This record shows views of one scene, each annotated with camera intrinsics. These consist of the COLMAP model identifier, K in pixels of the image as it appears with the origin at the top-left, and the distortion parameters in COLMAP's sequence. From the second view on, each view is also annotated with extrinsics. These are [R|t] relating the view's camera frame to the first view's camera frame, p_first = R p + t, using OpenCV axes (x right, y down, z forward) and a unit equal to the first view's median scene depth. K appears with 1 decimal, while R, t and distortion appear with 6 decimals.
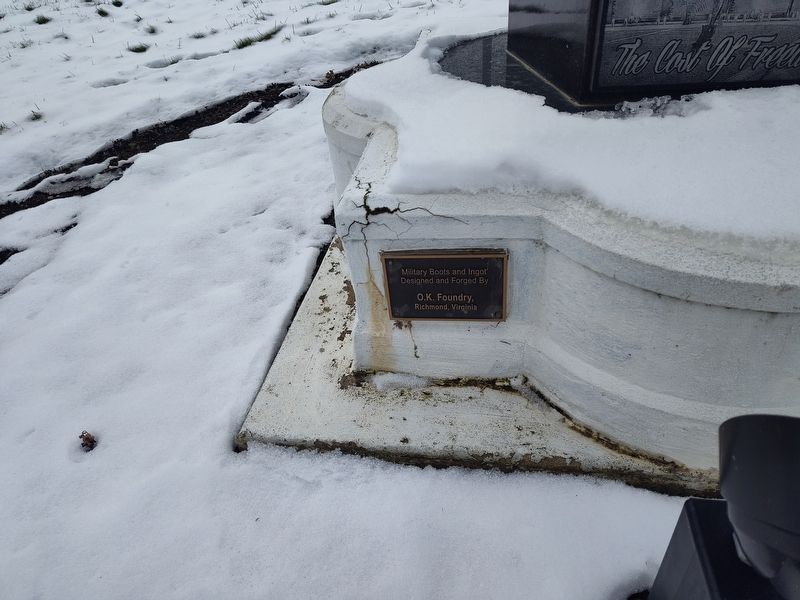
lens RADIAL K [[560.5, 0, 396.1], [0, 560.5, 302.1], [0, 0, 1]] dist [0.022012, -0.014795]
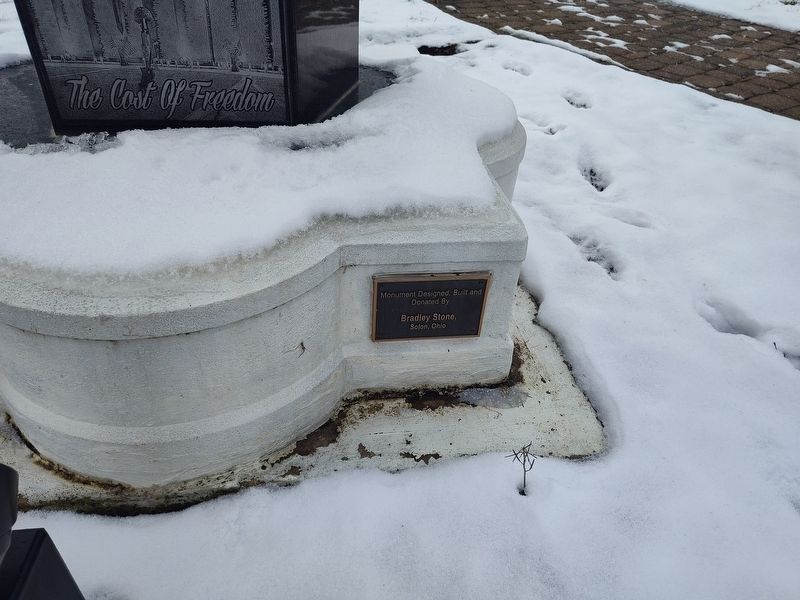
lens RADIAL K [[560.5, 0, 400.7], [0, 560.5, 298.4], [0, 0, 1]] dist [0.022012, -0.014795]
pose [[0.951917, -0.058742, 0.300671, 0.614915], [0.066215, 0.997697, -0.014715, -0.006336], [-0.299114, 0.033916, 0.953615, -0.136838]]
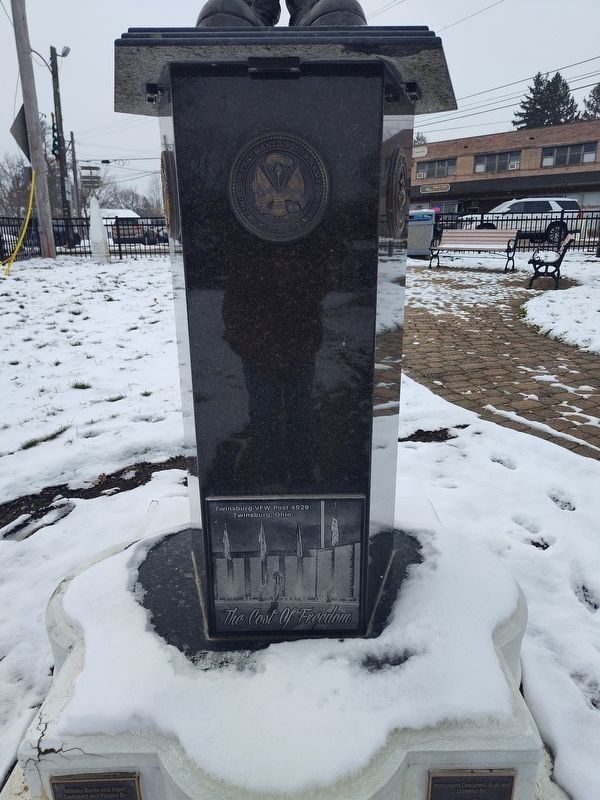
lens RADIAL K [[560.5, 0, 304.1], [0, 560.5, 394.7], [0, 0, 1]] dist [0.022012, -0.014795]
pose [[0.985042, 0.029254, 0.169815, 0.313098], [0.033970, 0.933178, -0.357805, -0.428983], [-0.168935, 0.358222, 0.918226, -0.715298]]
